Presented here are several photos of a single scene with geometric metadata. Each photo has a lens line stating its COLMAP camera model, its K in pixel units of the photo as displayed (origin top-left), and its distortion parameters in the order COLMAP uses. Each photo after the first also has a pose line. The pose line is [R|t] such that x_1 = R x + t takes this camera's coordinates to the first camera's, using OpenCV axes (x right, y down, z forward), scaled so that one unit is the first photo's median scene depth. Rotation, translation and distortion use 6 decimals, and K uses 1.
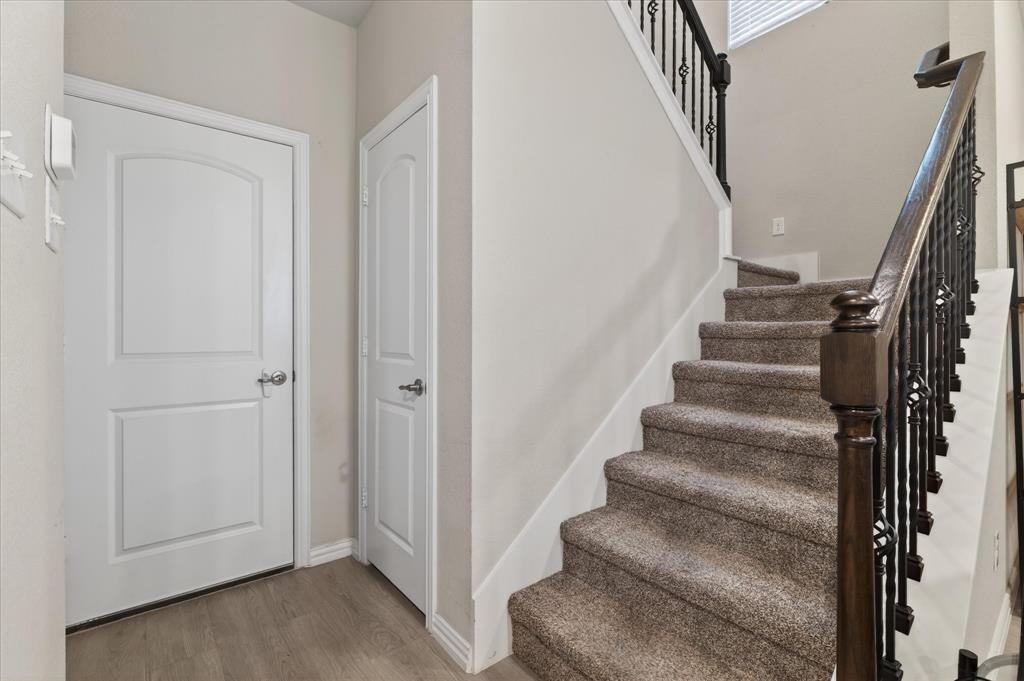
lens RADIAL K [[457.5, 0, 517.8], [0, 457.5, 332.2], [0, 0, 1]] dist [-0.000513, -0.000170]
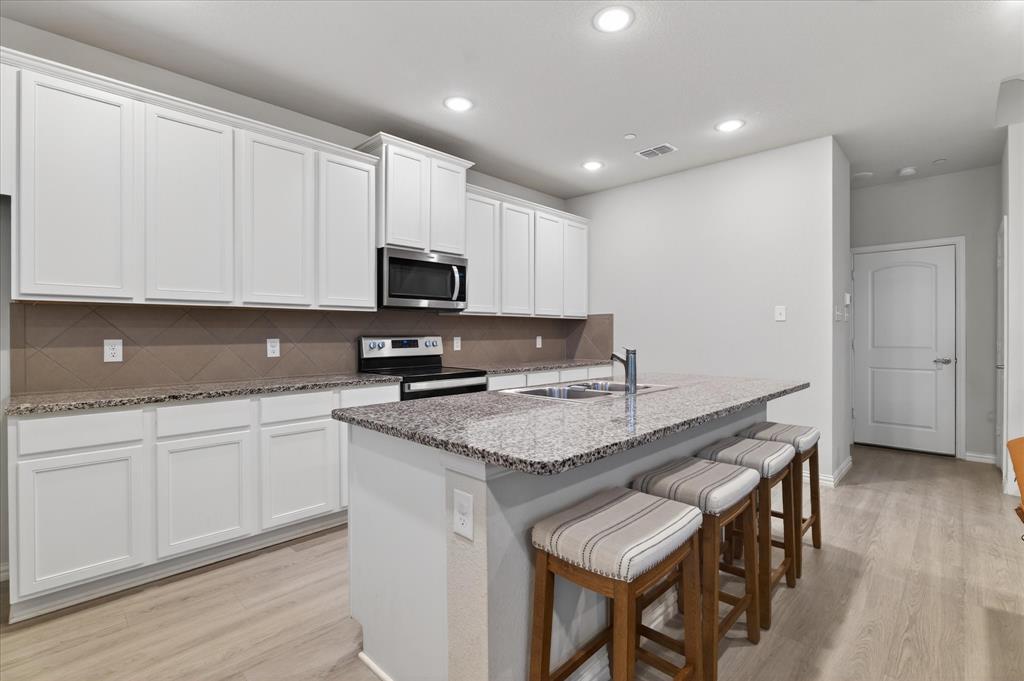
lens RADIAL K [[468.8, 0, 516.0], [0, 468.8, 339.0], [0, 0, 1]] dist [-0.002643, 0.000524]
pose [[0.131125, 0.000066, -0.991366, 1.305759], [0.001626, 0.999999, 0.000282, -0.000737], [0.991365, -0.001649, 0.131124, -1.184818]]
